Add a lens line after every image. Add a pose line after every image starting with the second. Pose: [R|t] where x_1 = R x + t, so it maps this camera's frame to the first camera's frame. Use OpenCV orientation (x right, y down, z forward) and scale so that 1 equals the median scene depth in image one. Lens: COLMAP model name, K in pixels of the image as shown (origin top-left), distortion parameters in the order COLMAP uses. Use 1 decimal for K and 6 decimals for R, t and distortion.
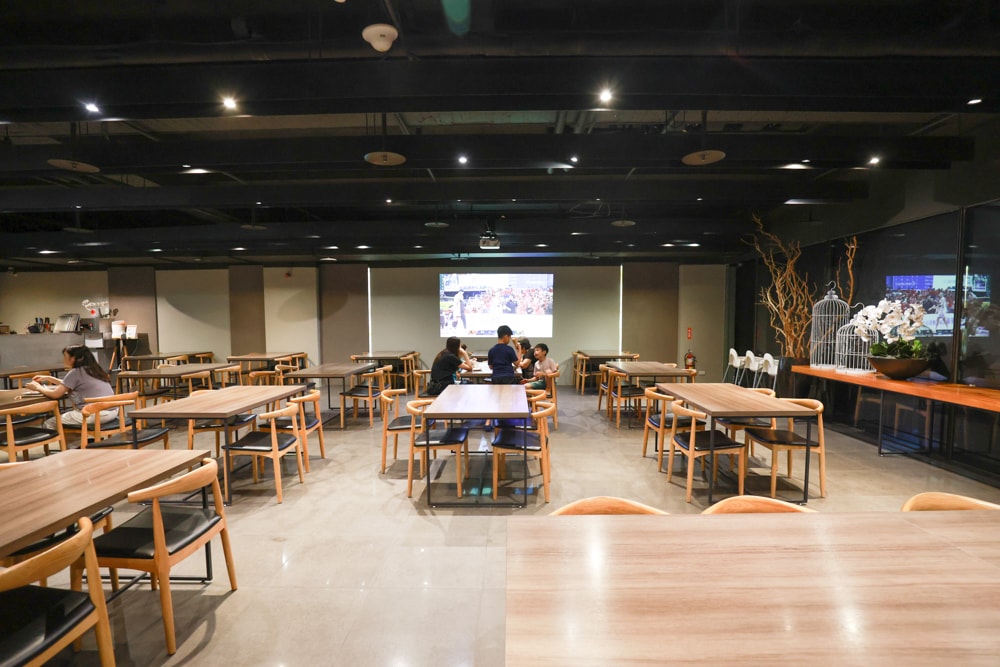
lens RADIAL K [[468.1, 0, 500.0], [0, 468.1, 333.5], [0, 0, 1]] dist [-0.025726, 0.000338]
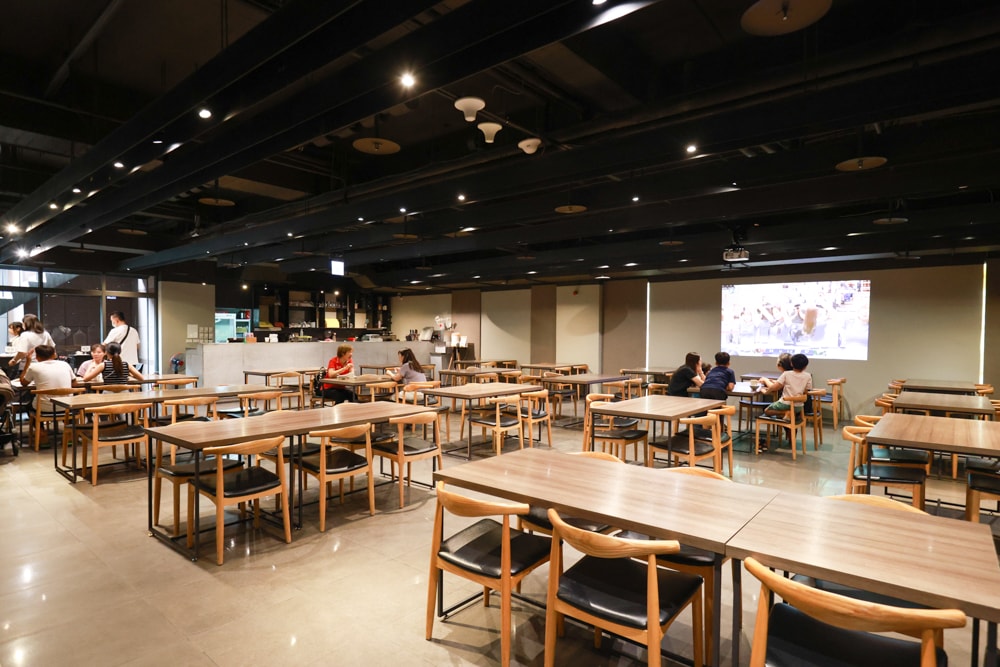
lens RADIAL K [[546.7, 0, 500.0], [0, 546.7, 333.5], [0, 0, 1]] dist [-0.001320, -0.000350]
pose [[0.783765, 0.011836, -0.620945, 0.210964], [-0.031156, 0.999309, -0.020278, 0.001812], [0.620276, 0.035239, 0.783592, -0.115064]]
